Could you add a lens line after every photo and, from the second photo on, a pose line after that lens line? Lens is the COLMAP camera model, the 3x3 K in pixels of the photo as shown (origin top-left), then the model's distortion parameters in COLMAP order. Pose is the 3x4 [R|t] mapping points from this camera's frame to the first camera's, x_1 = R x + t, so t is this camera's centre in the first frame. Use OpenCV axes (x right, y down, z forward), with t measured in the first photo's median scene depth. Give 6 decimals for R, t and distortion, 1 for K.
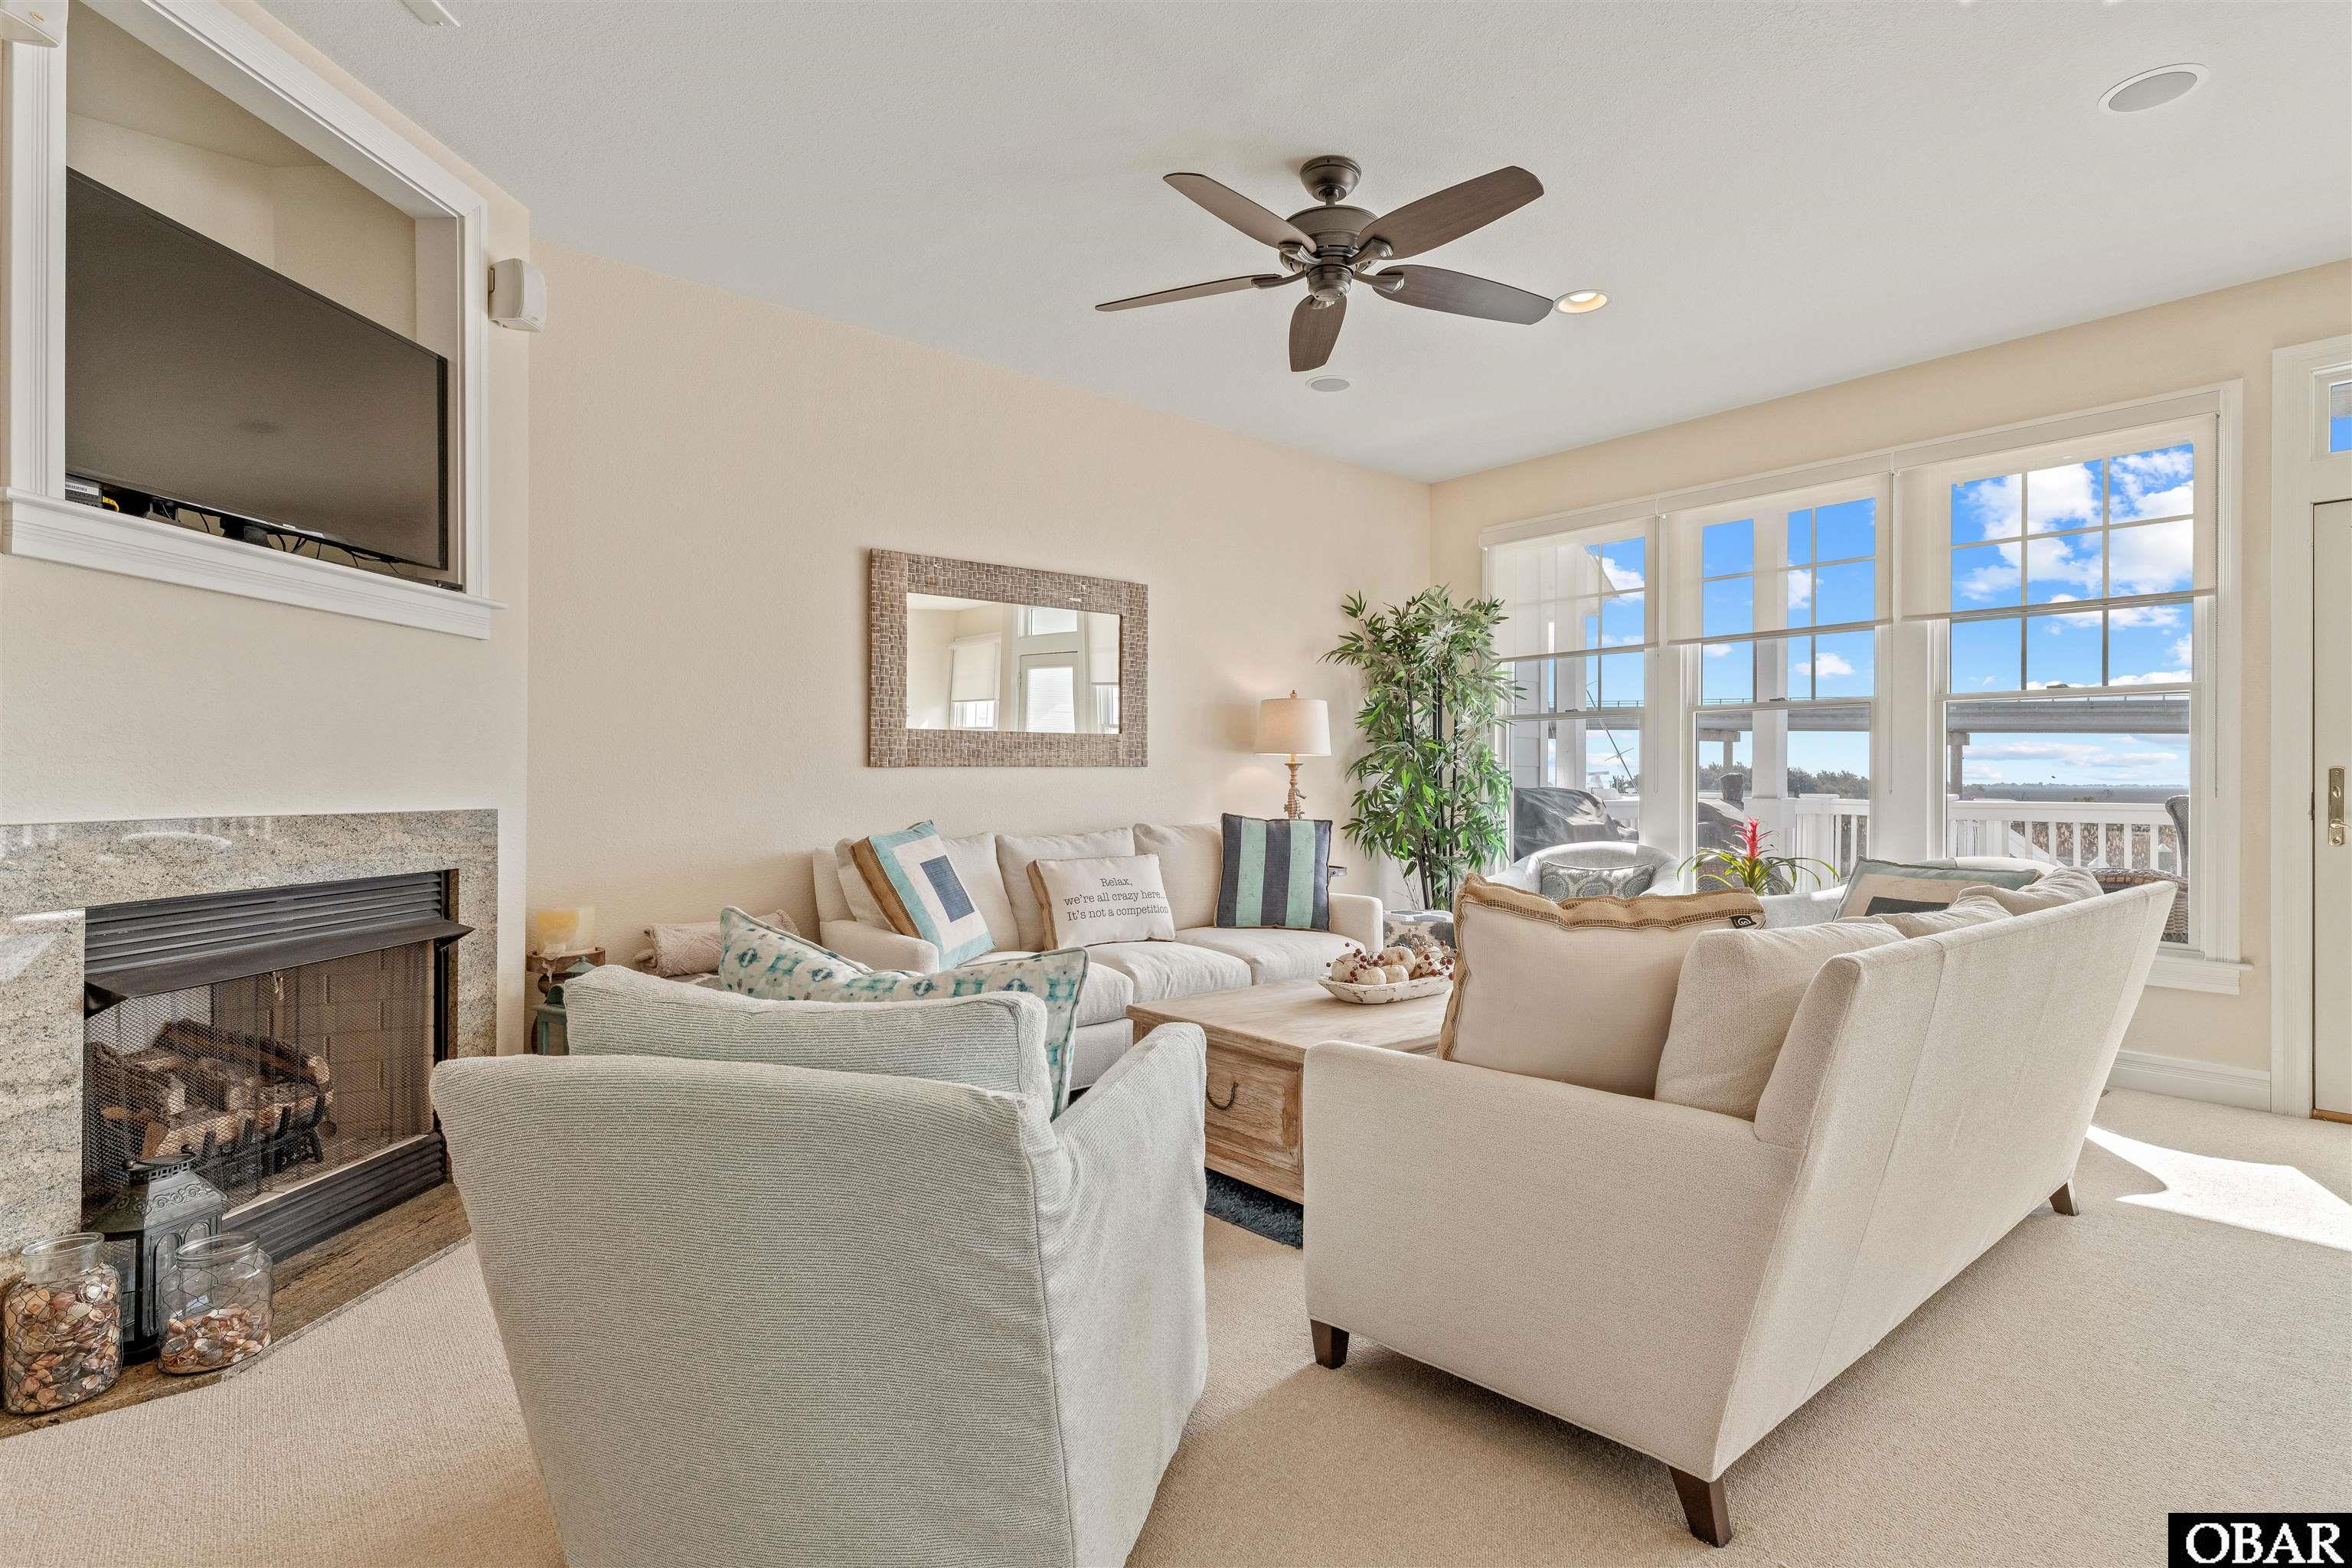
lens RADIAL K [[1135.2, 0, 1208.5], [0, 1135.2, 746.5], [0, 0, 1]] dist [-0.003006, 0.000328]
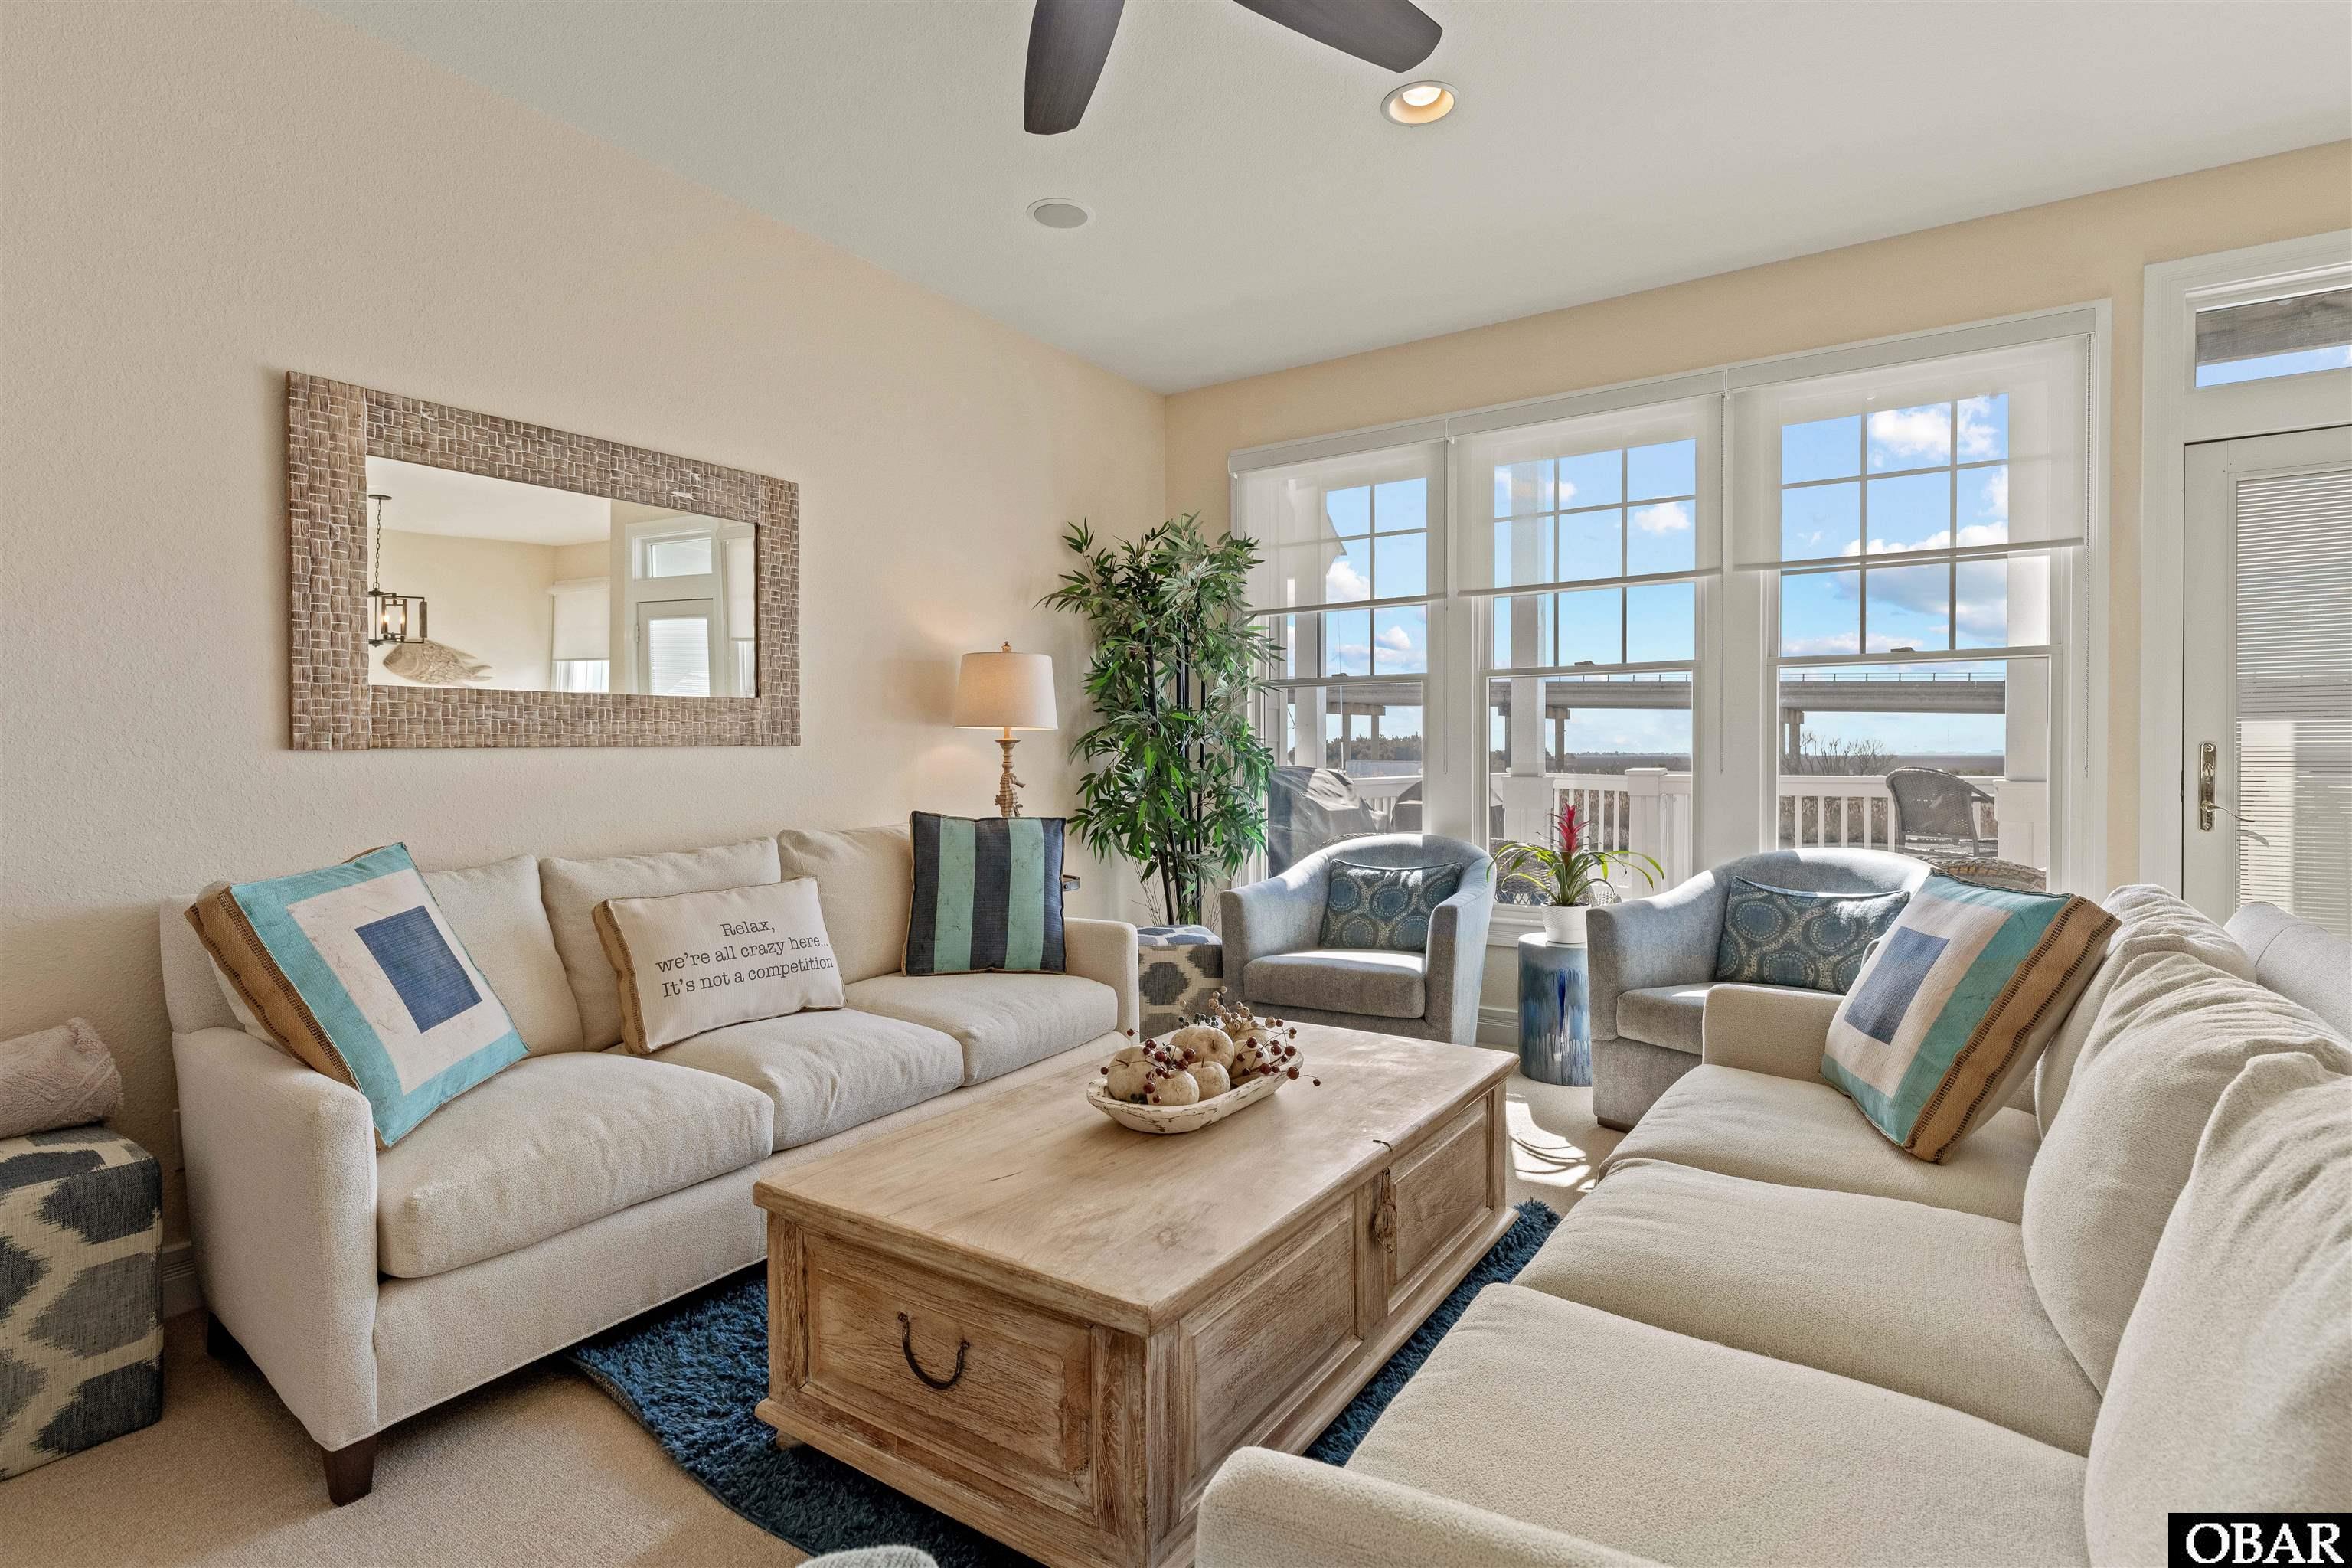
lens RADIAL K [[1132.6, 0, 1180.9], [0, 1132.6, 763.9], [0, 0, 1]] dist [-0.002036, -0.000296]
pose [[0.965945, -0.008371, 0.258612, -0.008069], [-0.001890, 0.999222, 0.039403, 0.001234], [-0.258741, -0.038550, 0.965177, 0.272854]]
